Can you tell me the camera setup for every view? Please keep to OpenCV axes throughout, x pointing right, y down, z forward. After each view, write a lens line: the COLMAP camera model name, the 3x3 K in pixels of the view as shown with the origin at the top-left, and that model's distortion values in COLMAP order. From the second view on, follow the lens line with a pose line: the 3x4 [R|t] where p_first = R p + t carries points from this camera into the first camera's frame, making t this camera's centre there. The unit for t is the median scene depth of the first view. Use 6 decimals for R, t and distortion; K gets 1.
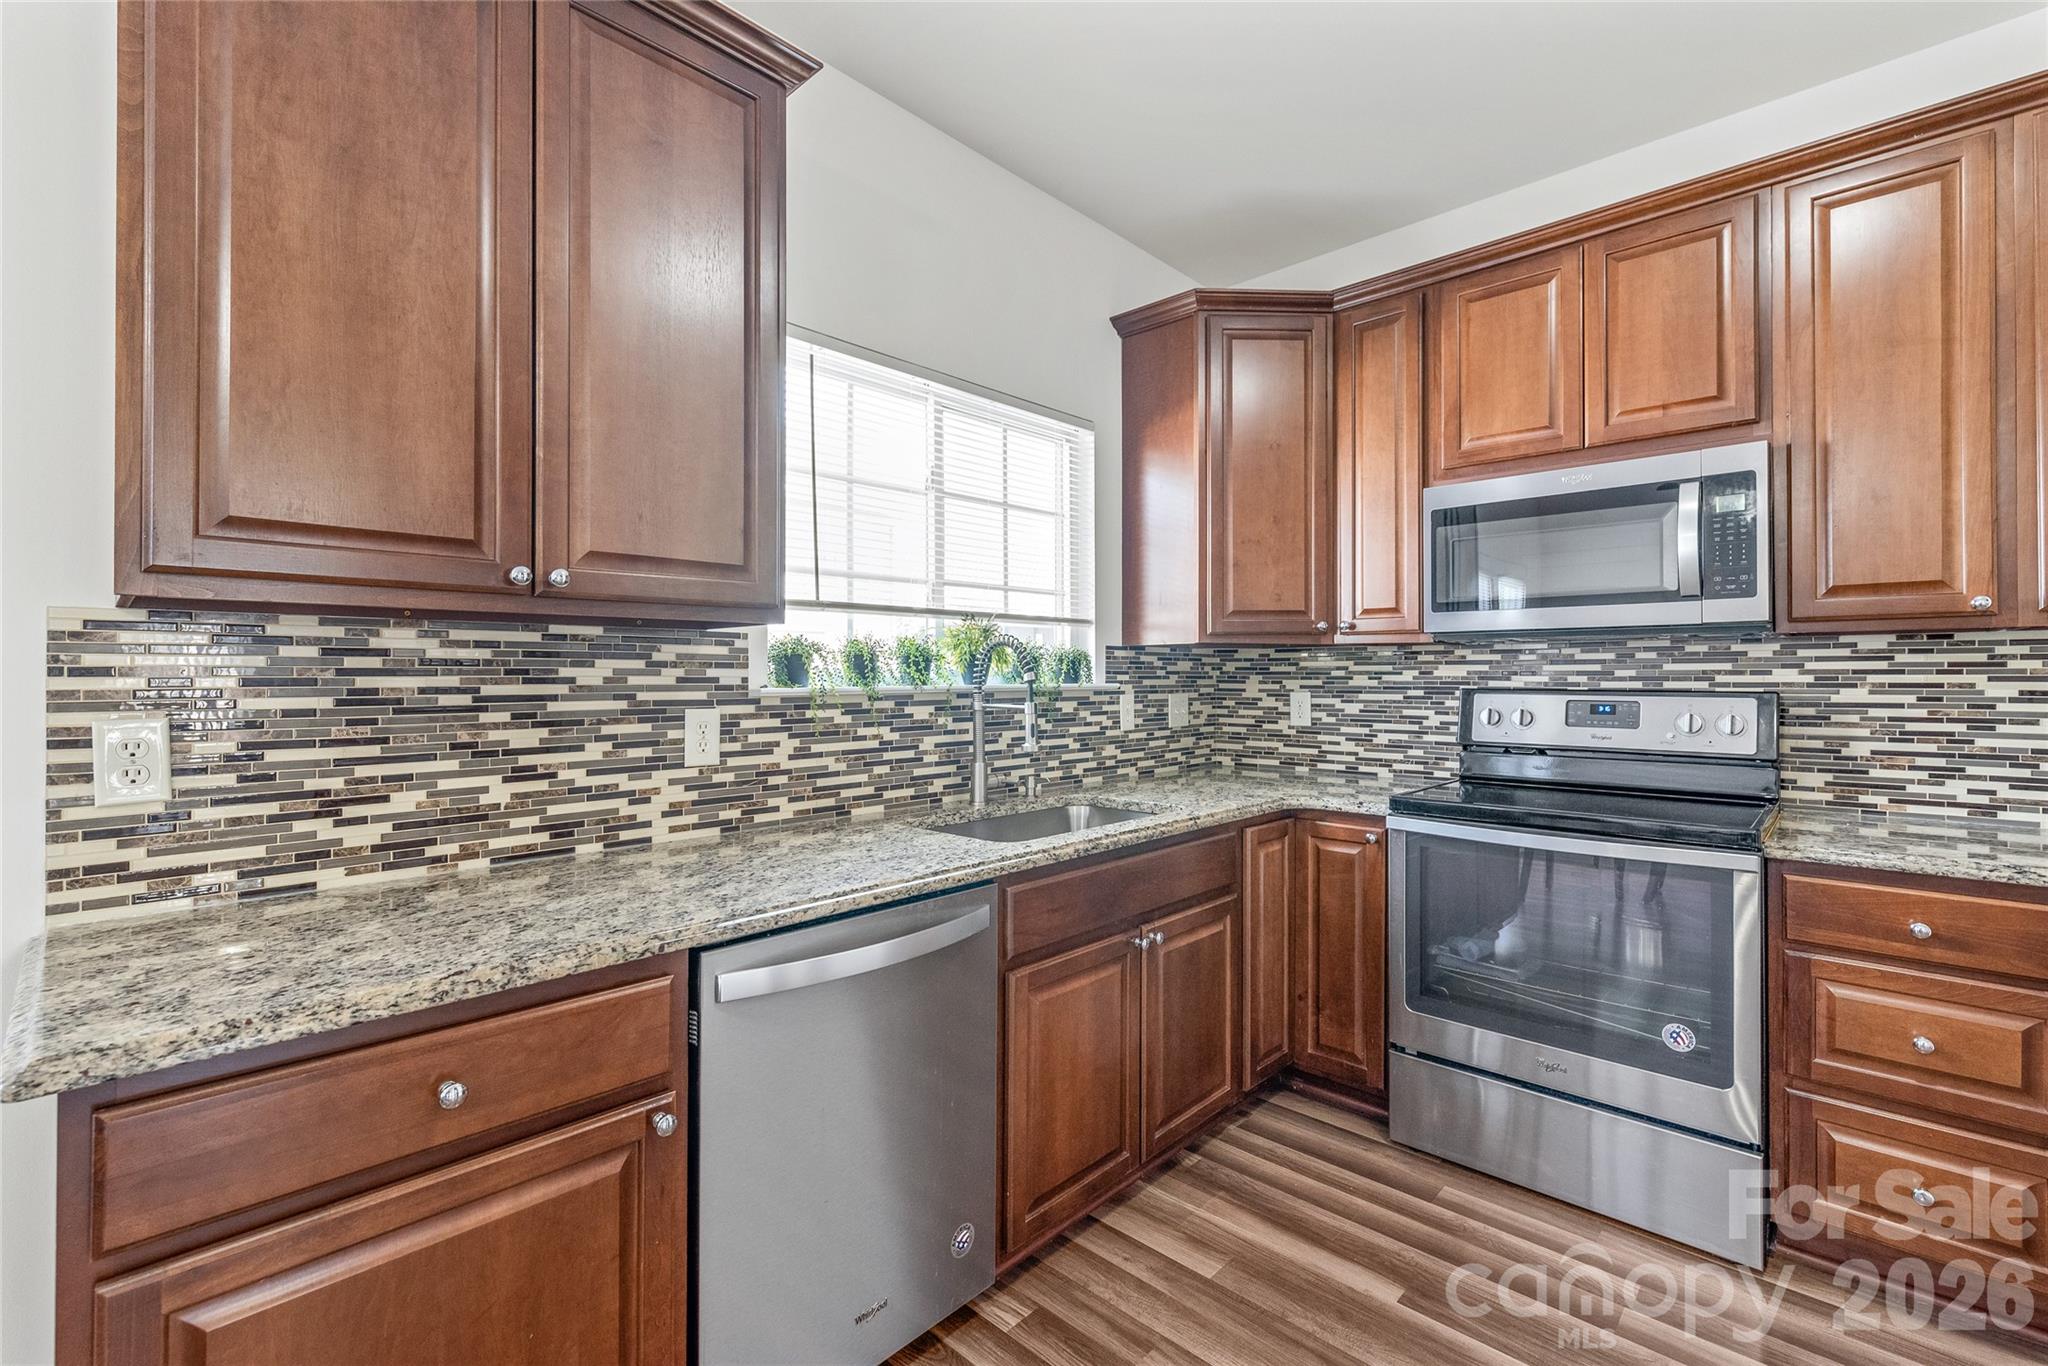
lens RADIAL K [[895.5, 0, 1035.6], [0, 895.5, 668.9], [0, 0, 1]] dist [0.001476, -0.000122]
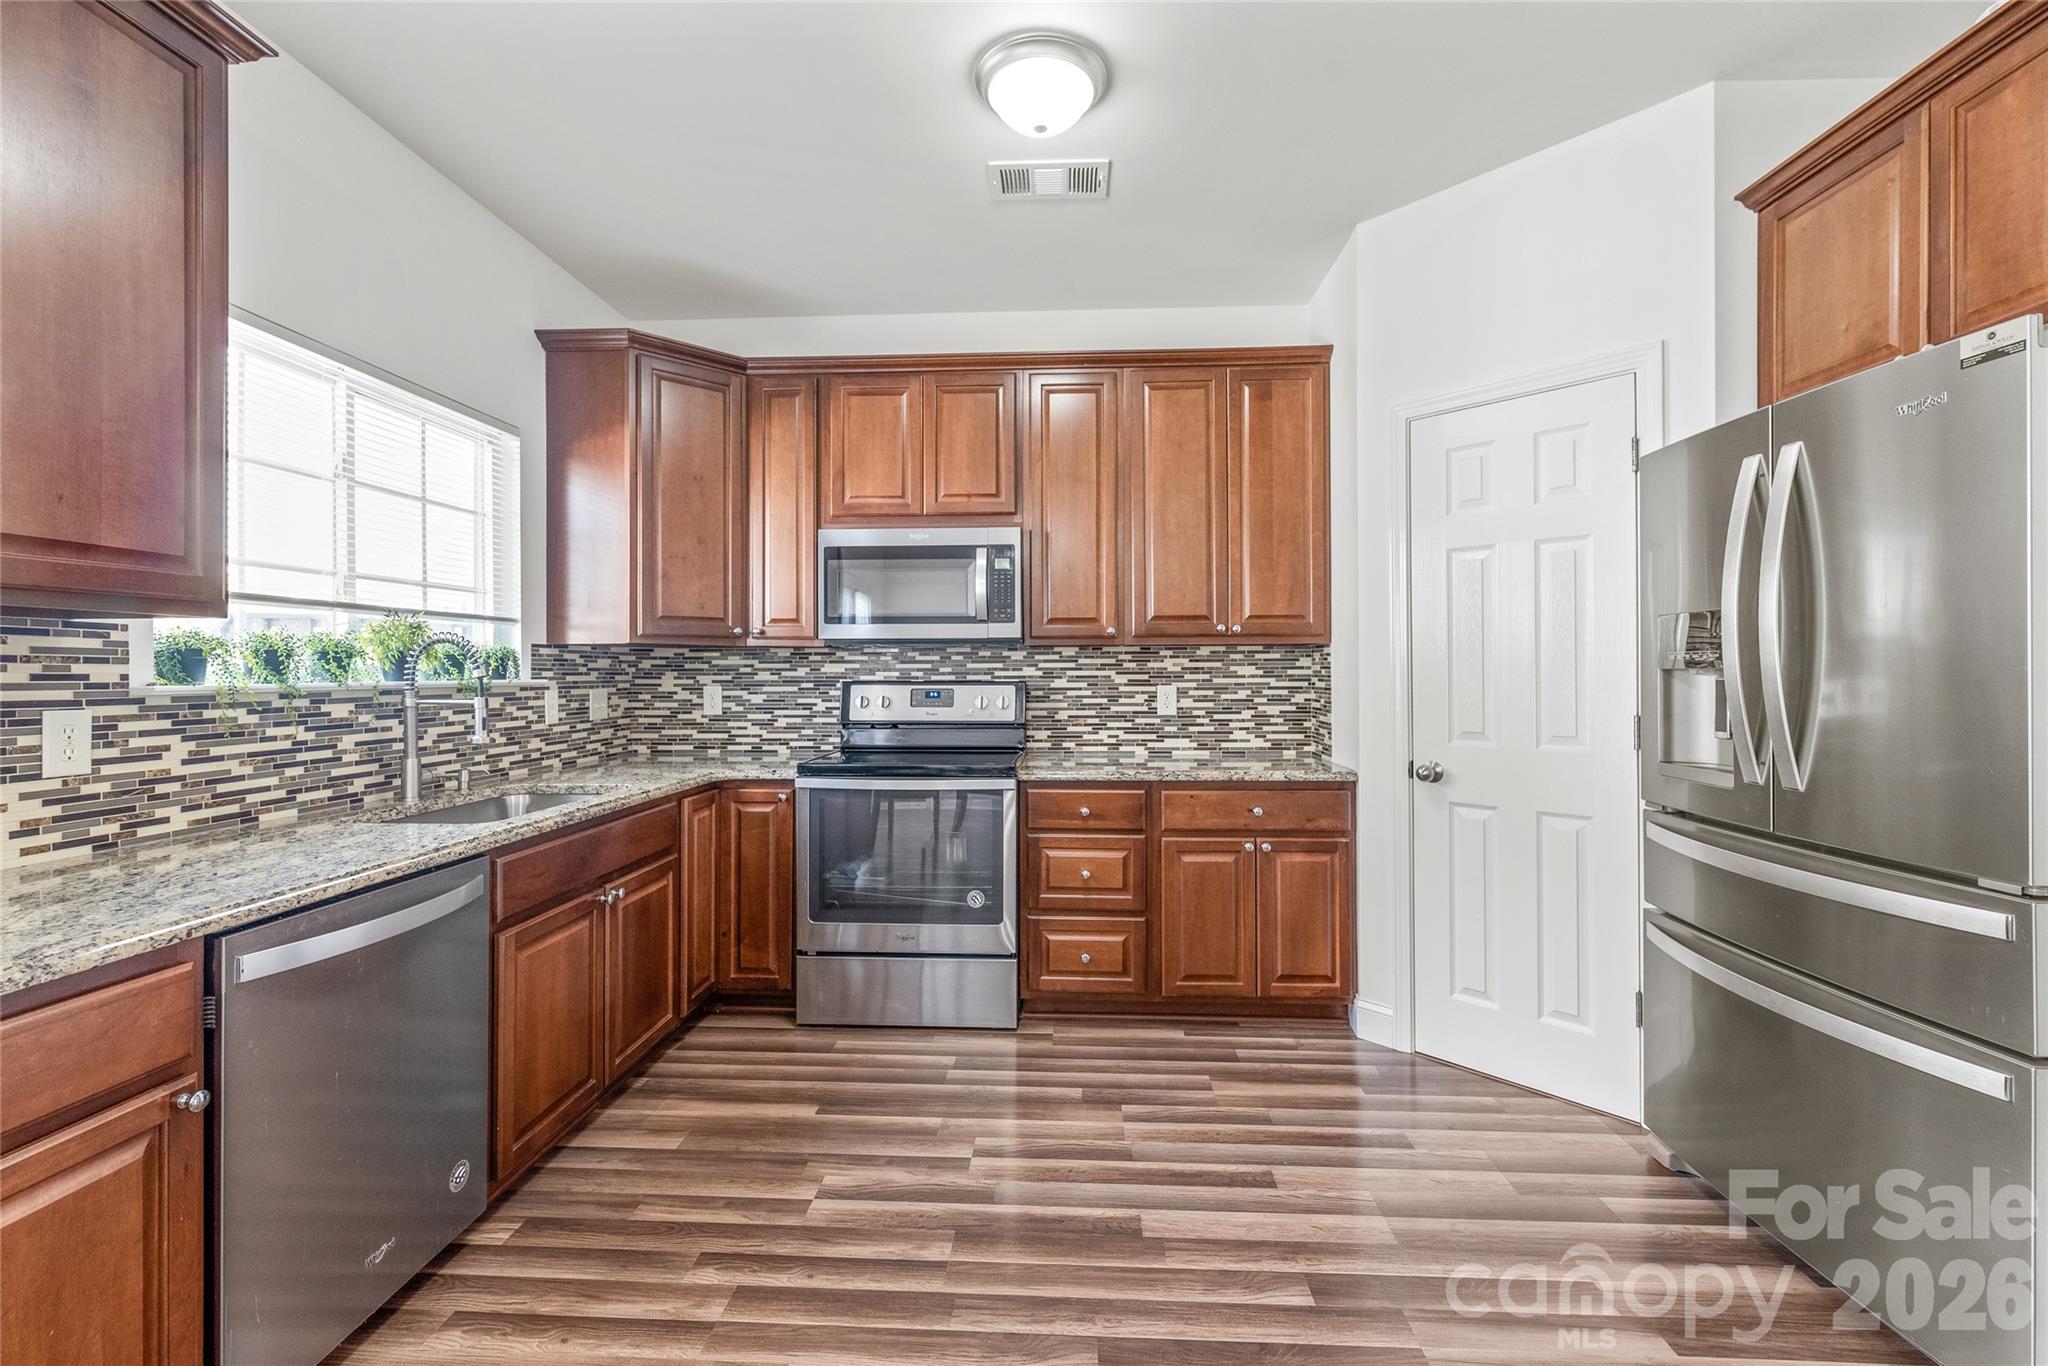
lens RADIAL K [[895.5, 0, 1035.6], [0, 895.5, 668.9], [0, 0, 1]] dist [0.001476, -0.000122]
pose [[0.766266, 0.000871, 0.642523, -0.182893], [-0.002642, 0.999995, 0.001796, 0.000251], [-0.642518, -0.003073, 0.766265, -0.233429]]
